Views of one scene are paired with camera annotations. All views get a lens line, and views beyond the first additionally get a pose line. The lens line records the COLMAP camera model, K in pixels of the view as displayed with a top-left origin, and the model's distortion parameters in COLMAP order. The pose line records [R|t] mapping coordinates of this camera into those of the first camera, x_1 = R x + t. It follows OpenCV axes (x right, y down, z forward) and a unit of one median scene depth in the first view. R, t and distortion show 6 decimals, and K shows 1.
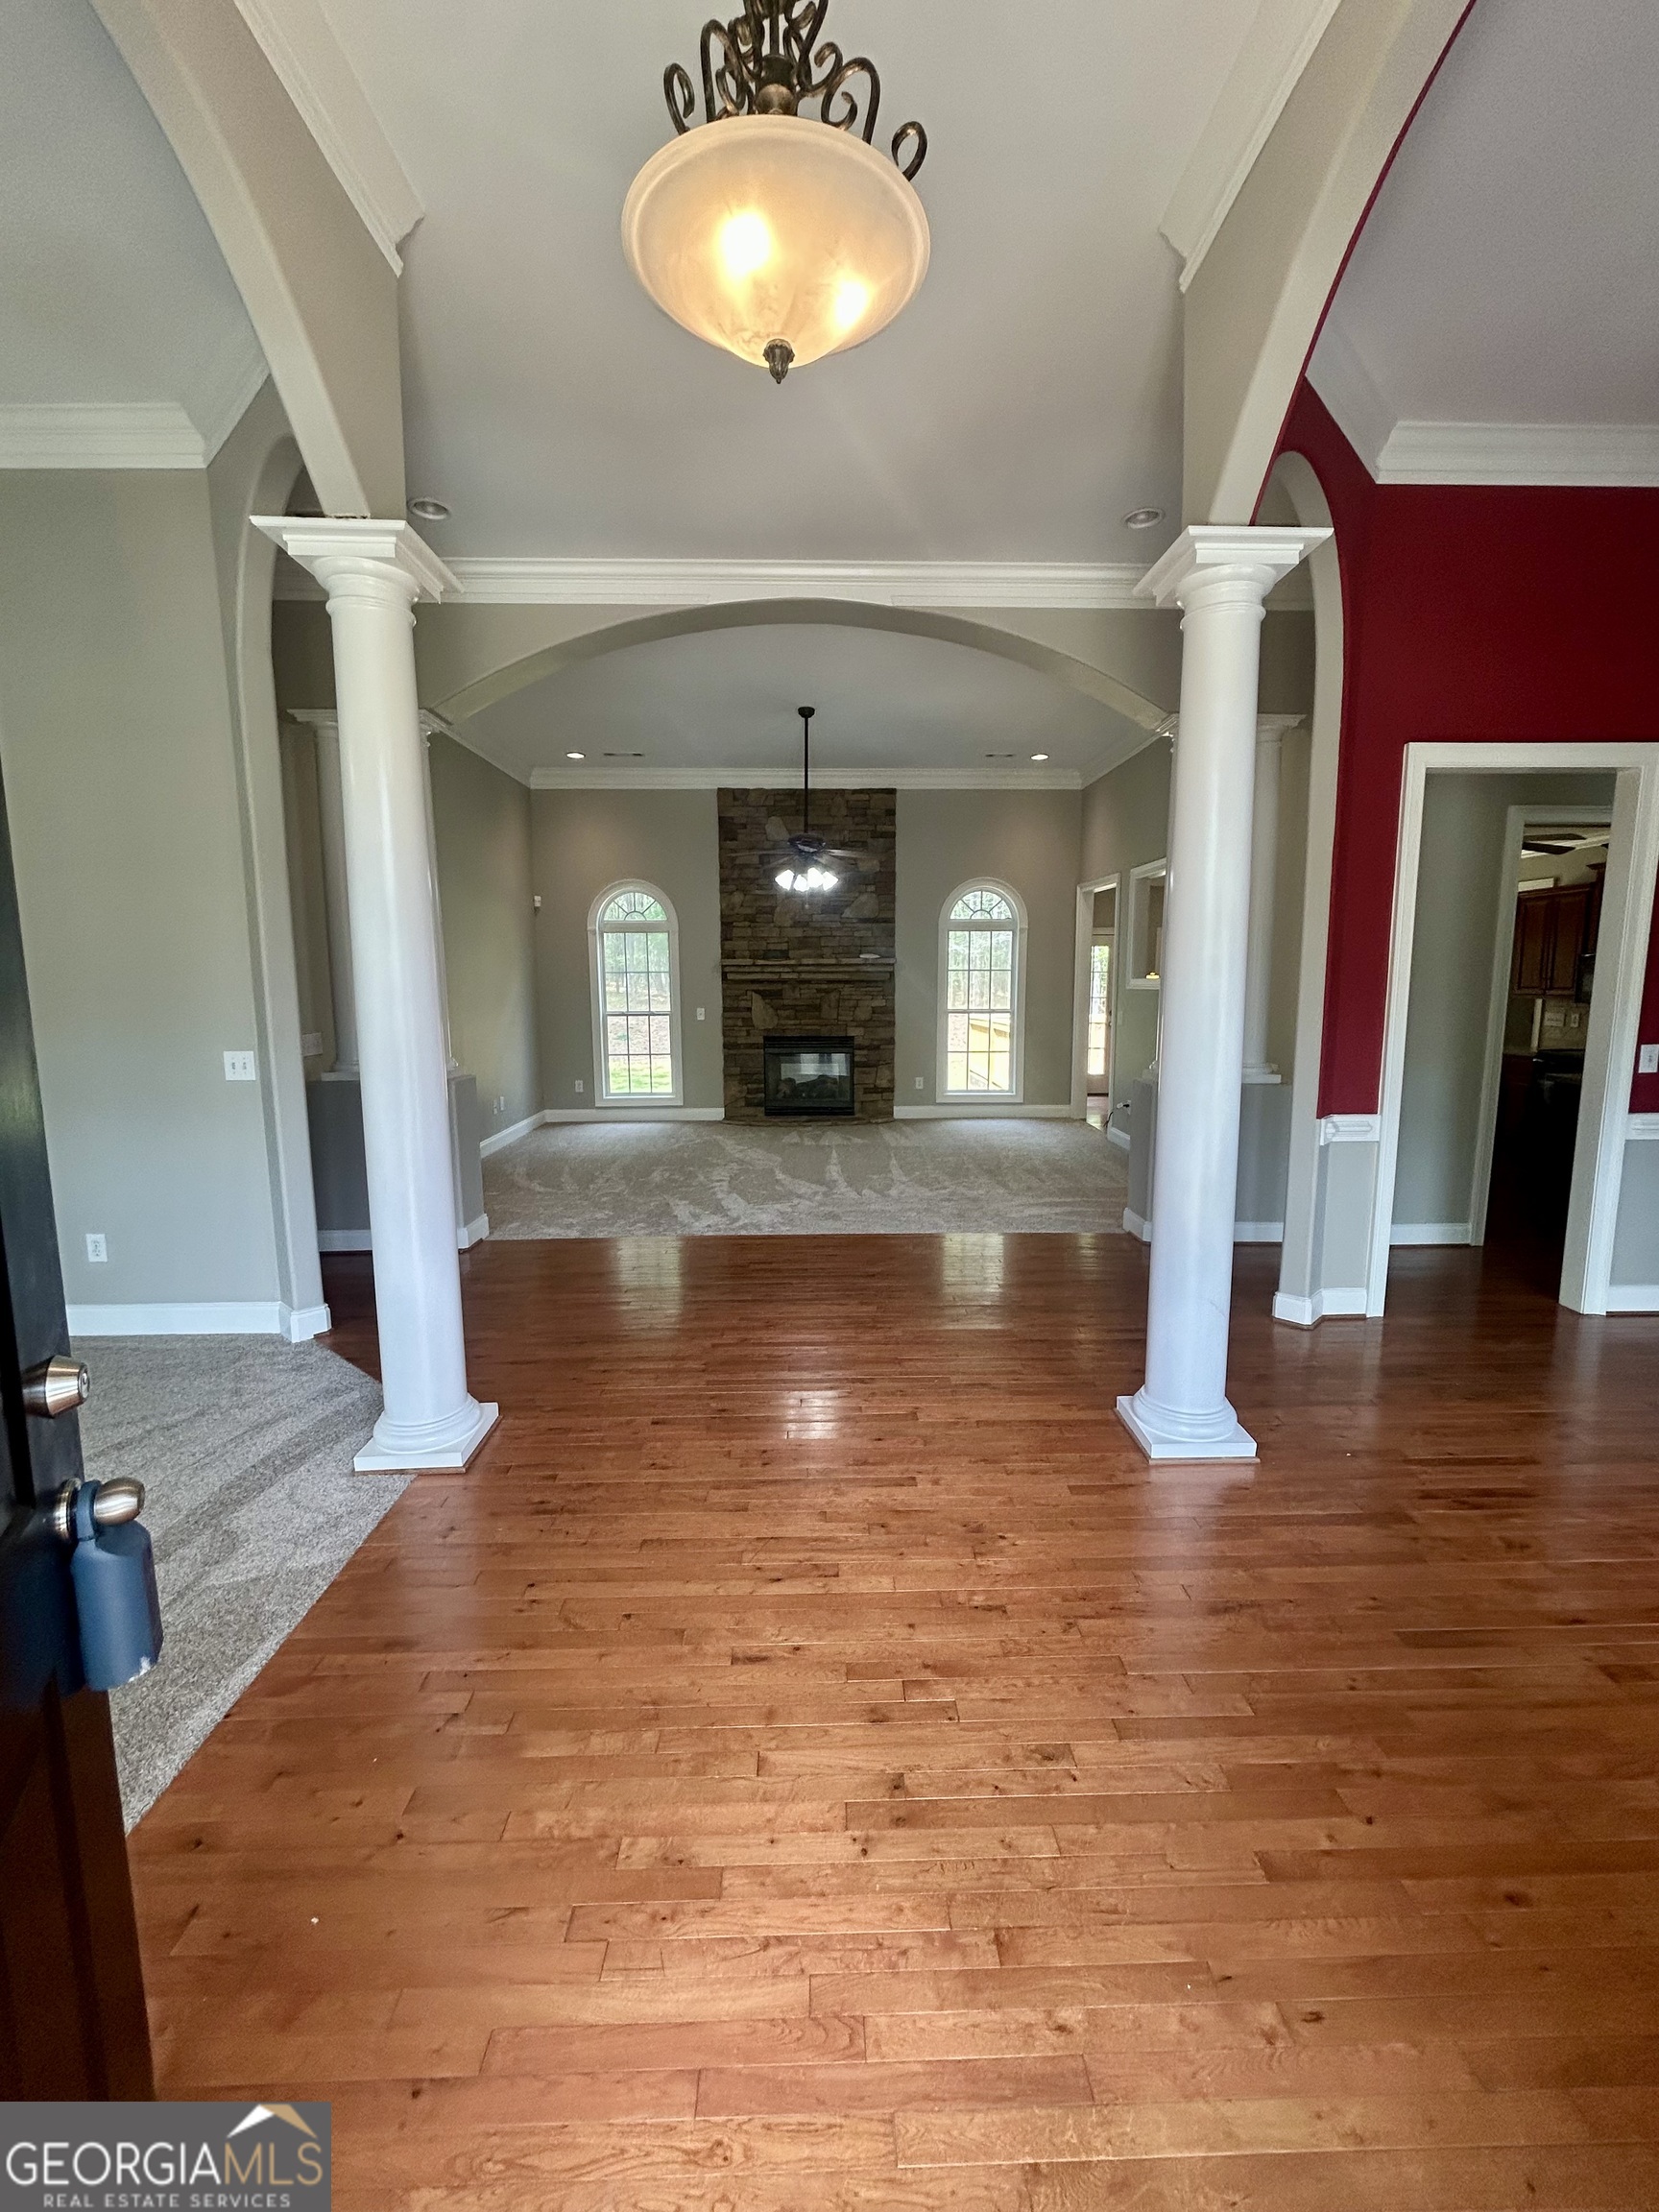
lens RADIAL K [[888.1, 0, 829.5], [0, 888.1, 1106.0], [0, 0, 1]] dist [0.001300, 0.000146]
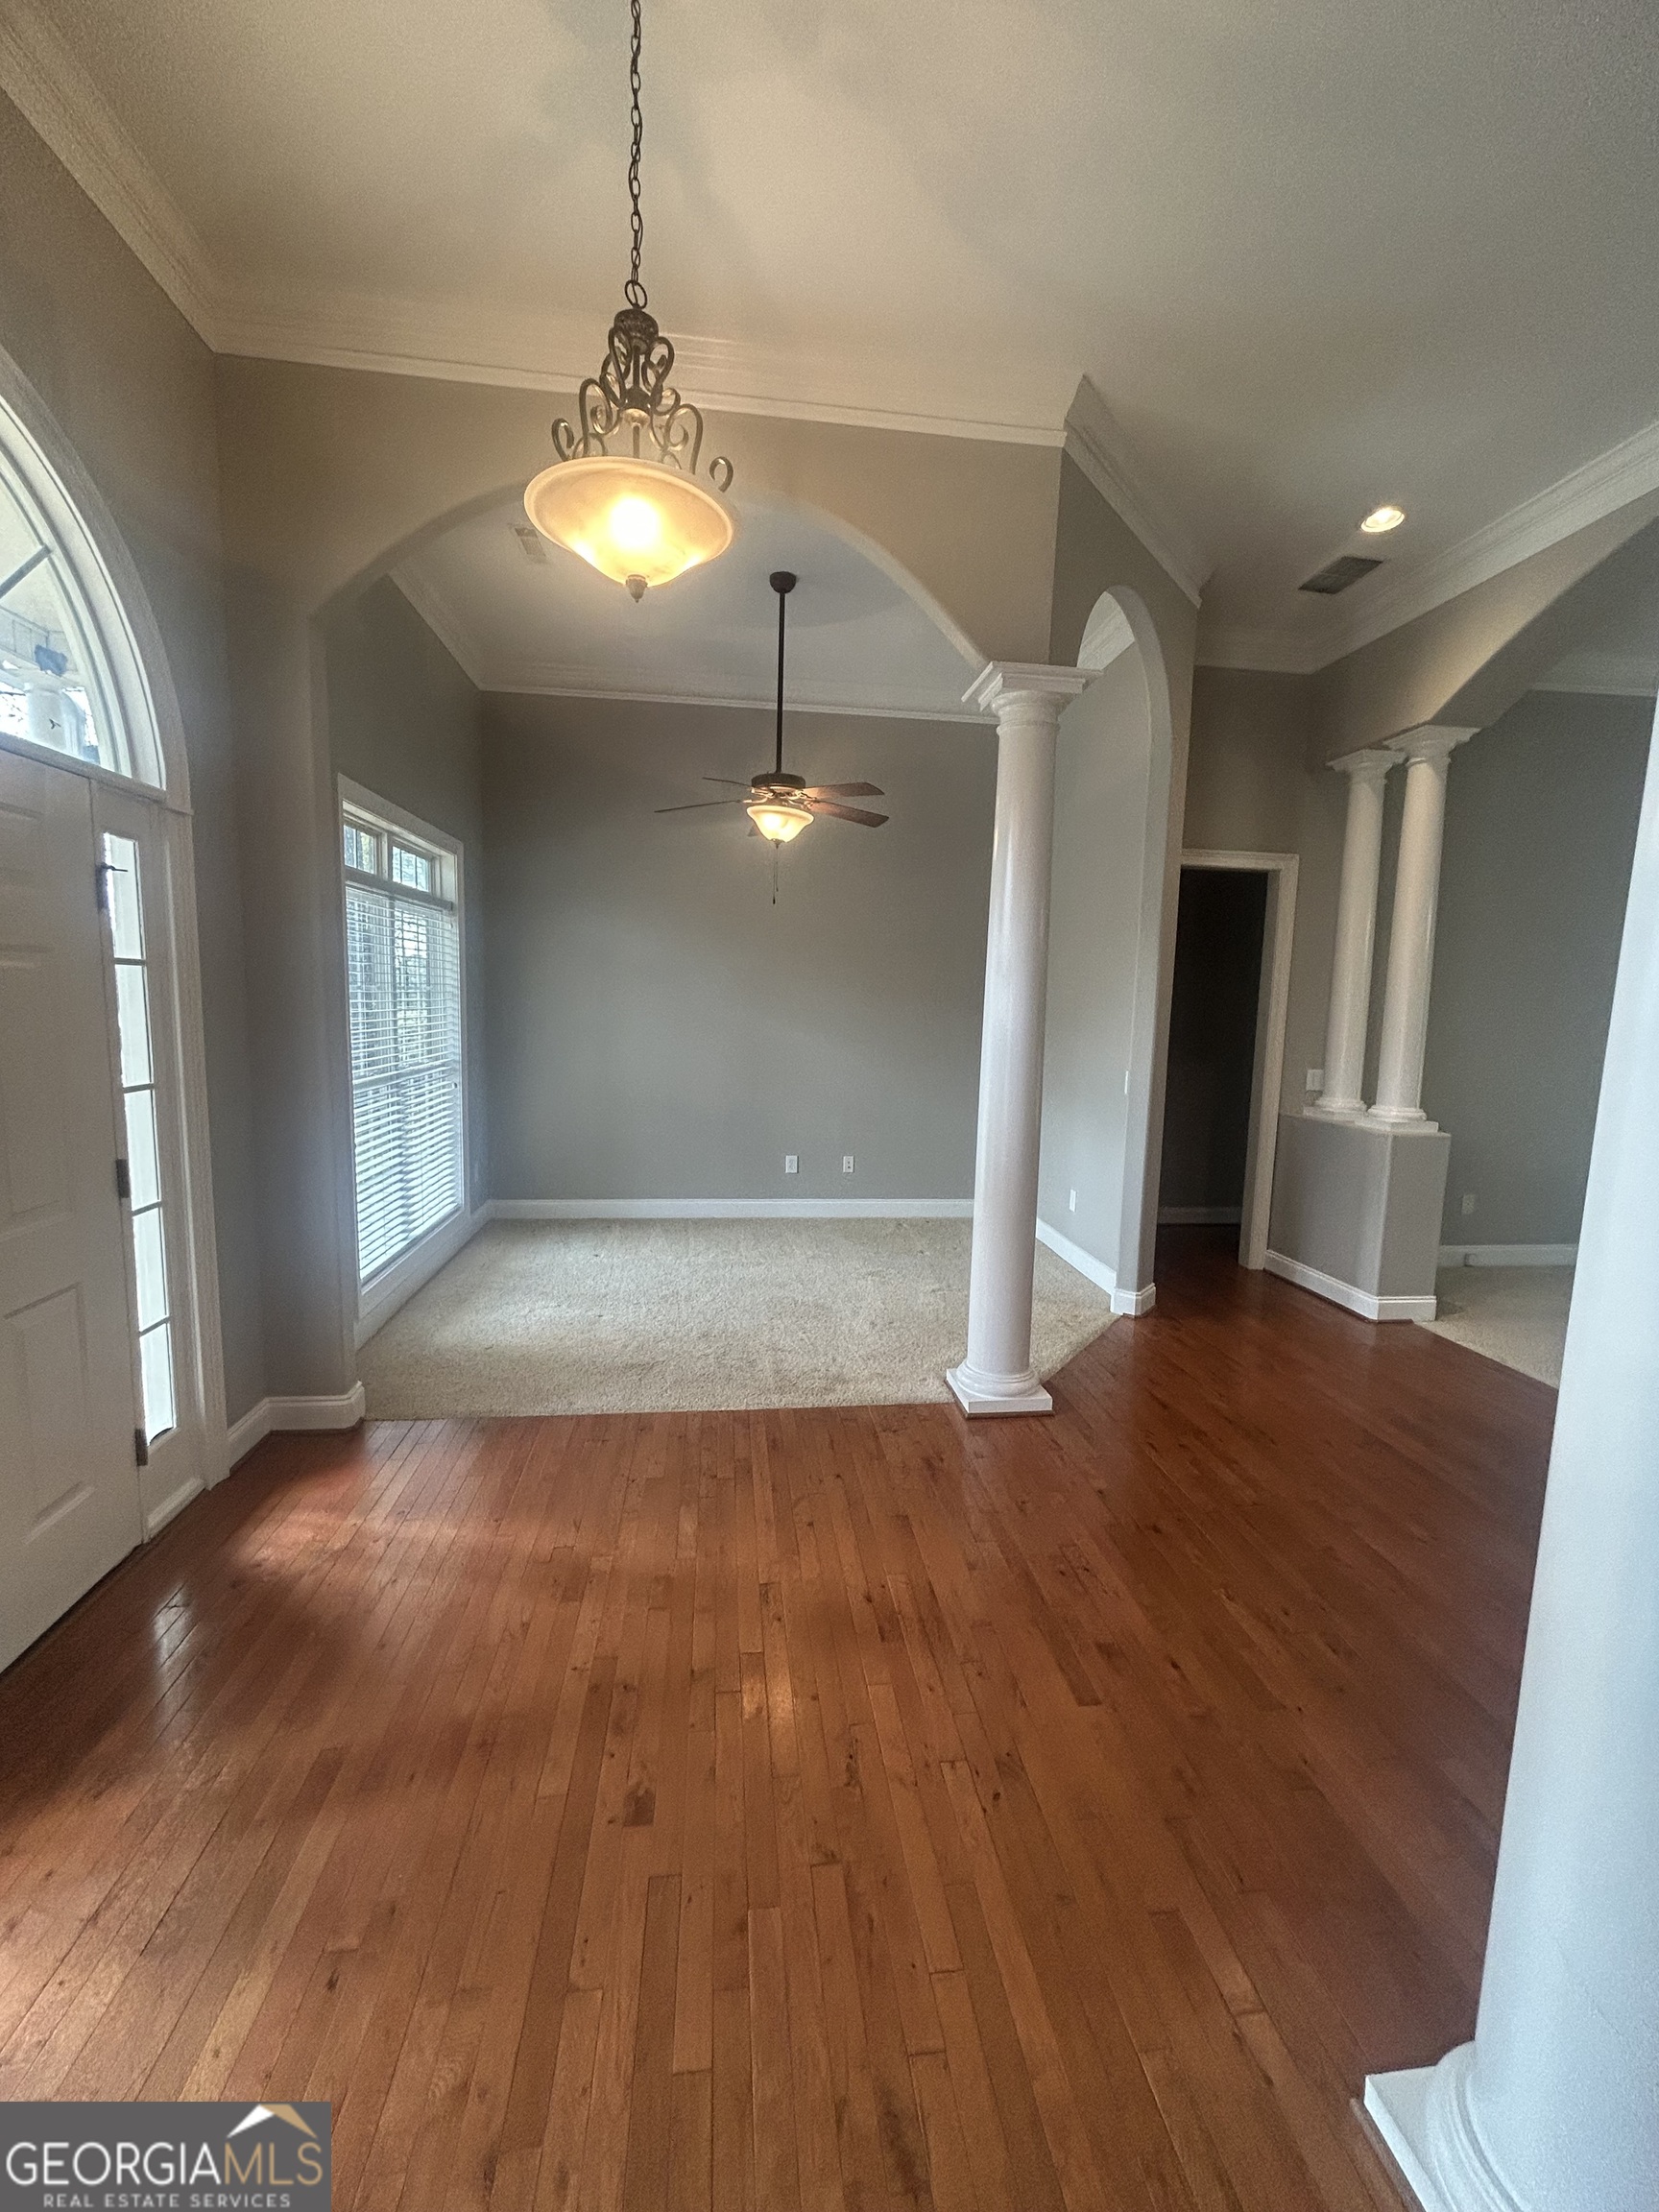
lens RADIAL K [[893.4, 0, 836.3], [0, 893.4, 1111.2], [0, 0, 1]] dist [-0.036829, 0.000031]
pose [[0.098182, 0.129345, -0.986727, 0.381906], [-0.166255, 0.979715, 0.111883, -0.054403], [0.981183, 0.153063, 0.117695, 0.334686]]
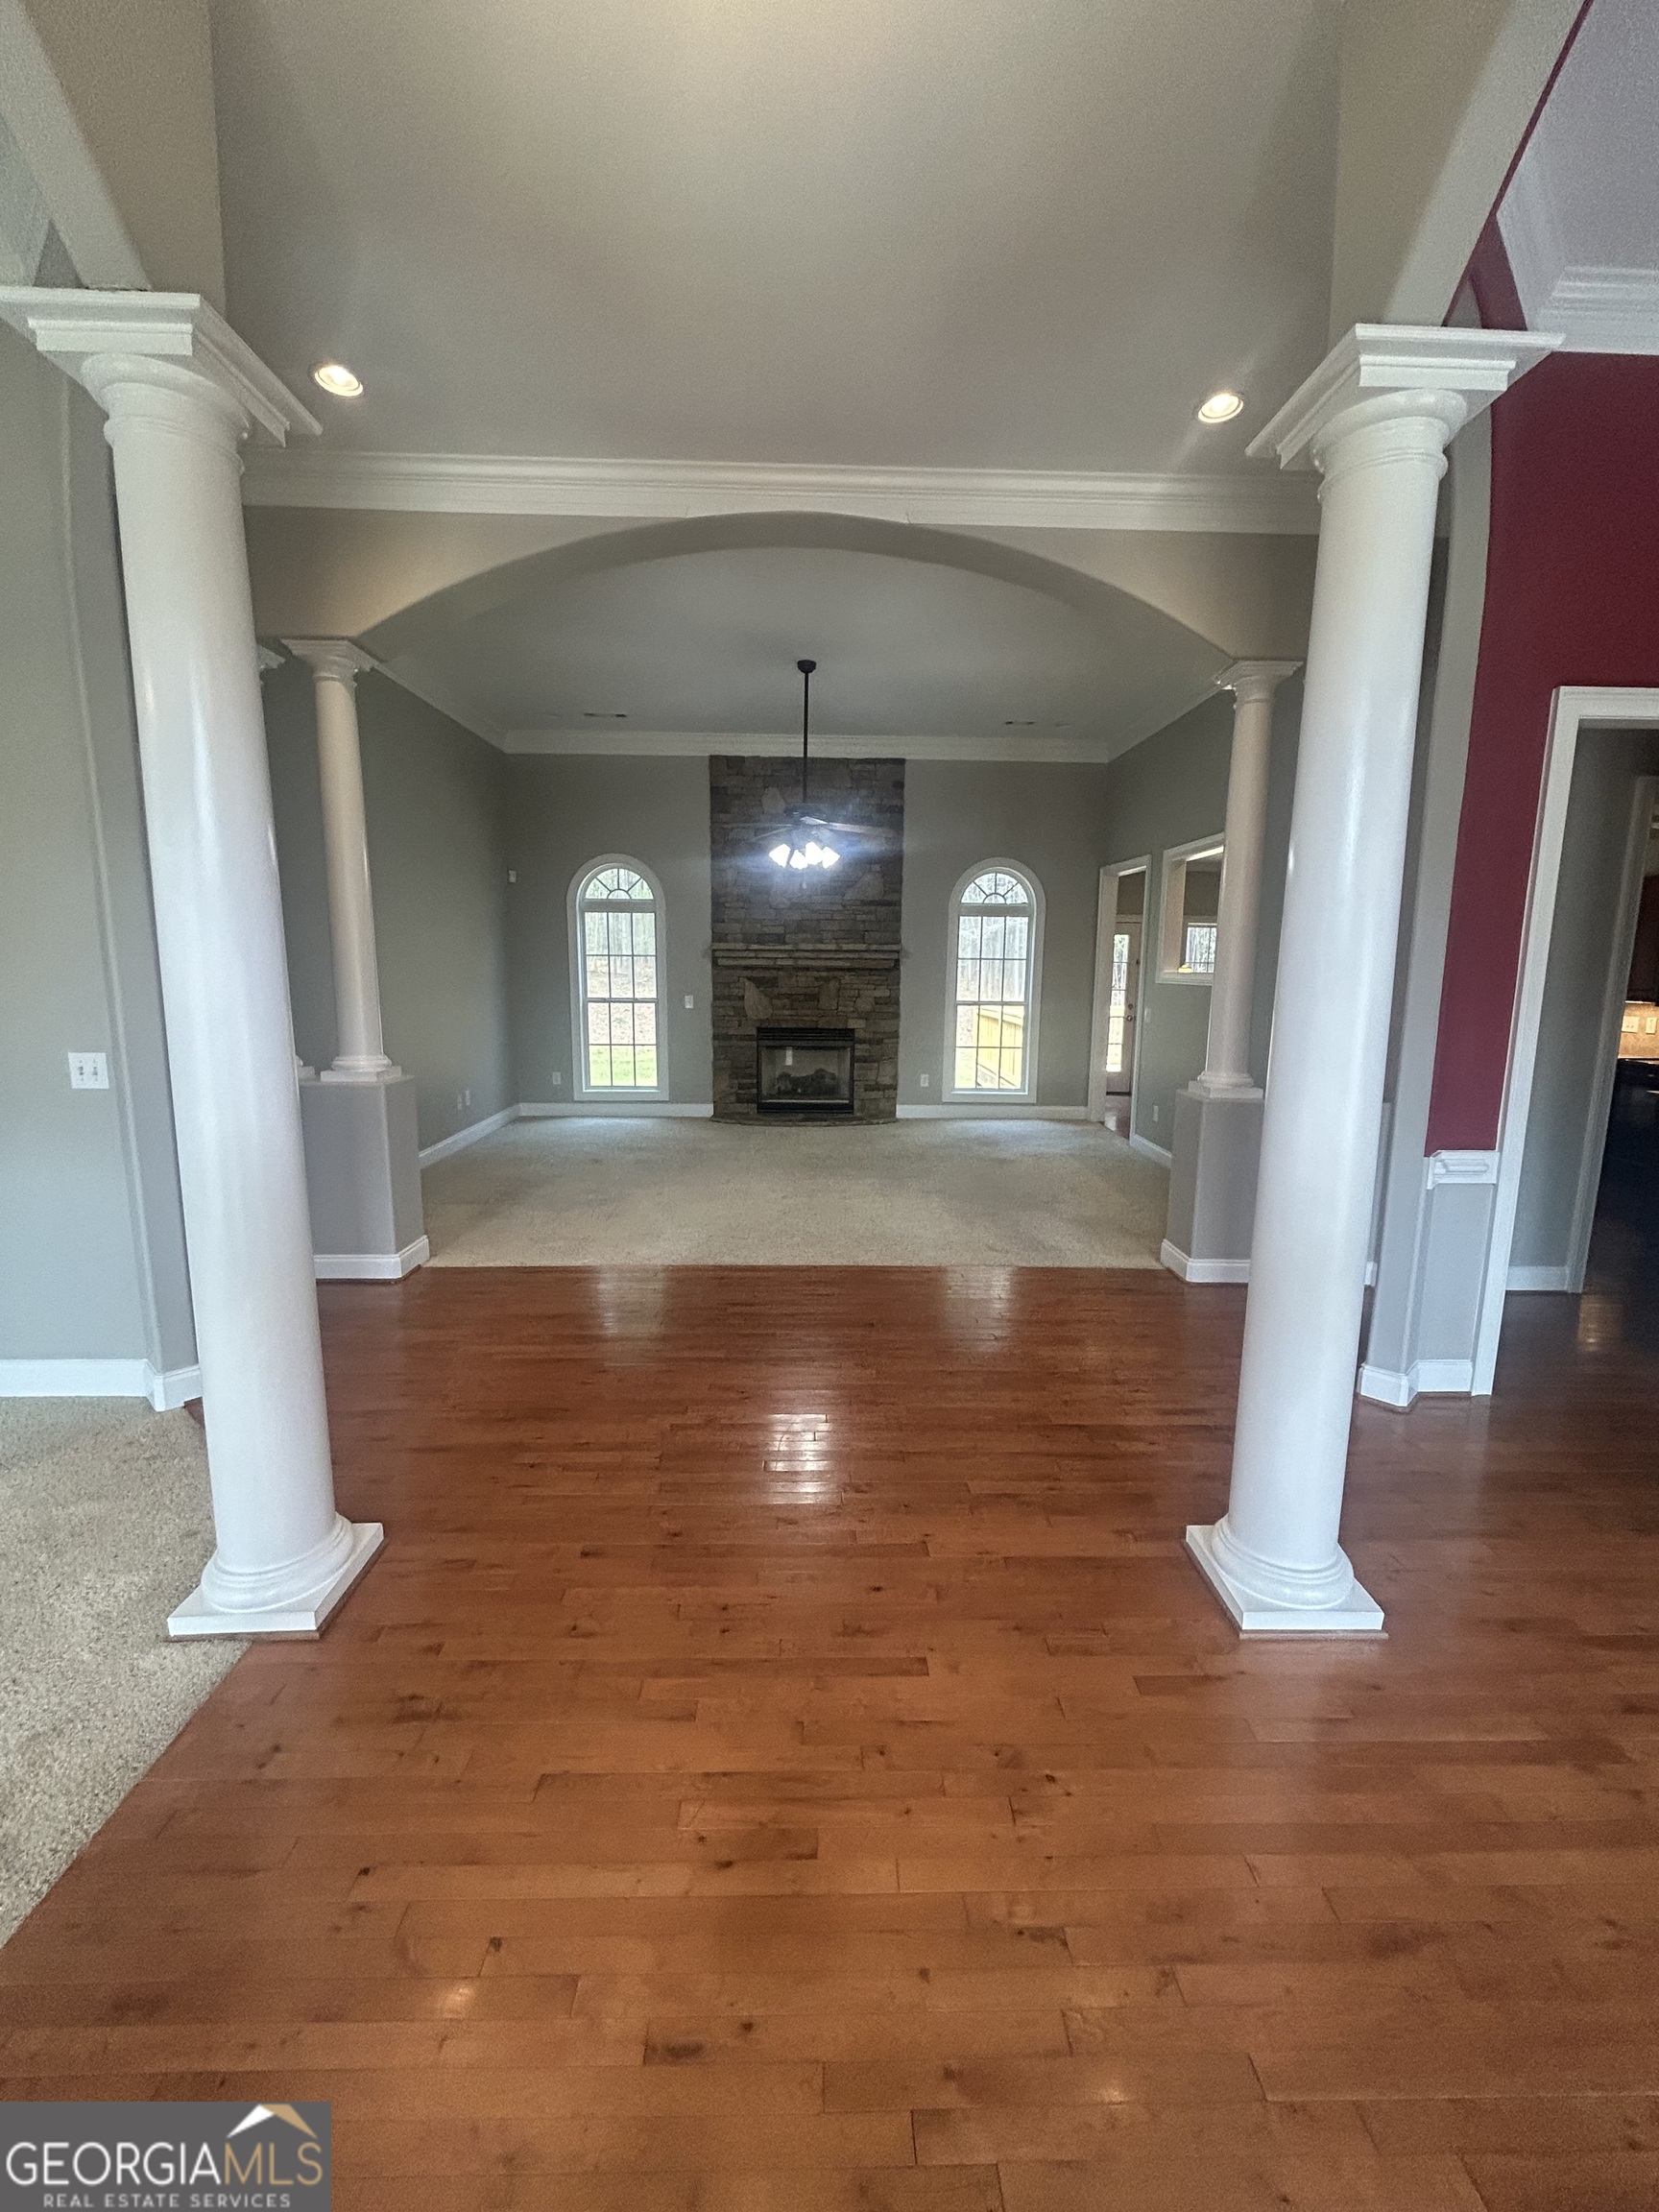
lens RADIAL K [[888.1, 0, 829.5], [0, 888.1, 1106.0], [0, 0, 1]] dist [0.001300, 0.000146]
pose [[0.999877, 0.015684, -0.000191, 0.005063], [-0.015678, 0.999705, 0.018571, -0.028527], [0.000482, -0.018565, 0.999828, 0.144222]]
